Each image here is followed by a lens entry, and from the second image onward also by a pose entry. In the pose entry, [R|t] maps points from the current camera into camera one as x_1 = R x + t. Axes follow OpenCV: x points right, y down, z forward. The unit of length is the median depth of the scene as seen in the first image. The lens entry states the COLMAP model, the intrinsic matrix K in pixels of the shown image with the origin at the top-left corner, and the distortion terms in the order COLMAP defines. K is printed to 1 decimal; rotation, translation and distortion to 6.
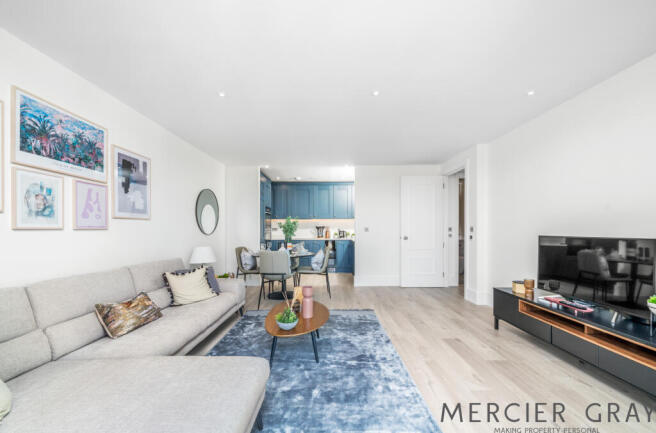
lens RADIAL K [[247.1, 0, 329.6], [0, 247.1, 230.3], [0, 0, 1]] dist [-0.001438, -0.000310]
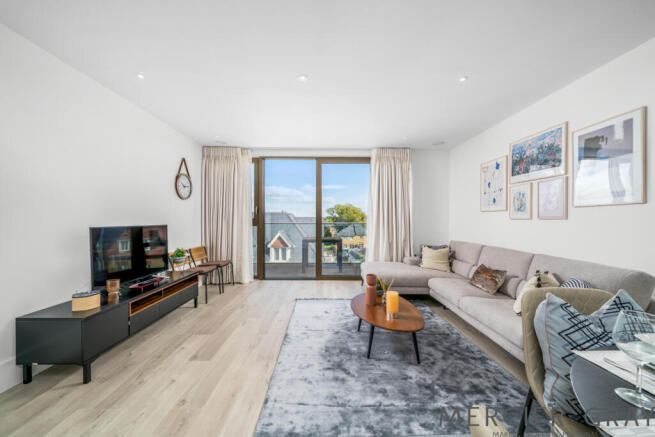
lens RADIAL K [[246.6, 0, 323.6], [0, 246.6, 220.5], [0, 0, 1]] dist [0.000832, 0.000109]
pose [[-0.999997, 0.002240, 0.001270, 0.106058], [0.002246, 0.999984, 0.005279, -0.005223], [-0.001258, 0.005282, -0.999985, 2.004831]]
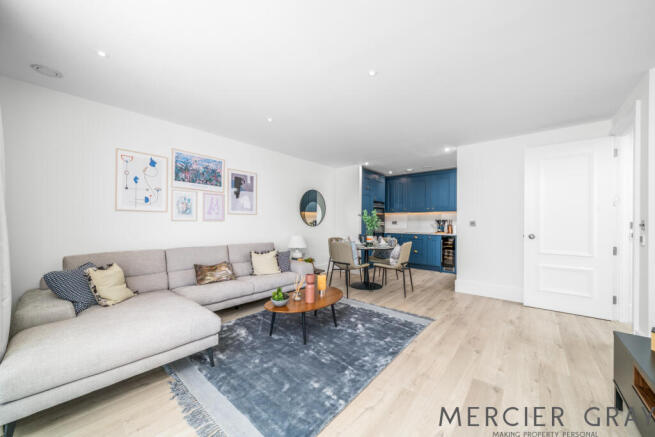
lens RADIAL K [[241.4, 0, 331.1], [0, 241.4, 221.0], [0, 0, 1]] dist [0.001109, 0.000056]
pose [[0.769393, 0.005245, -0.638754, 0.655349], [-0.012163, 0.999905, -0.006440, -0.003702], [0.638660, 0.012725, 0.769384, 0.223817]]
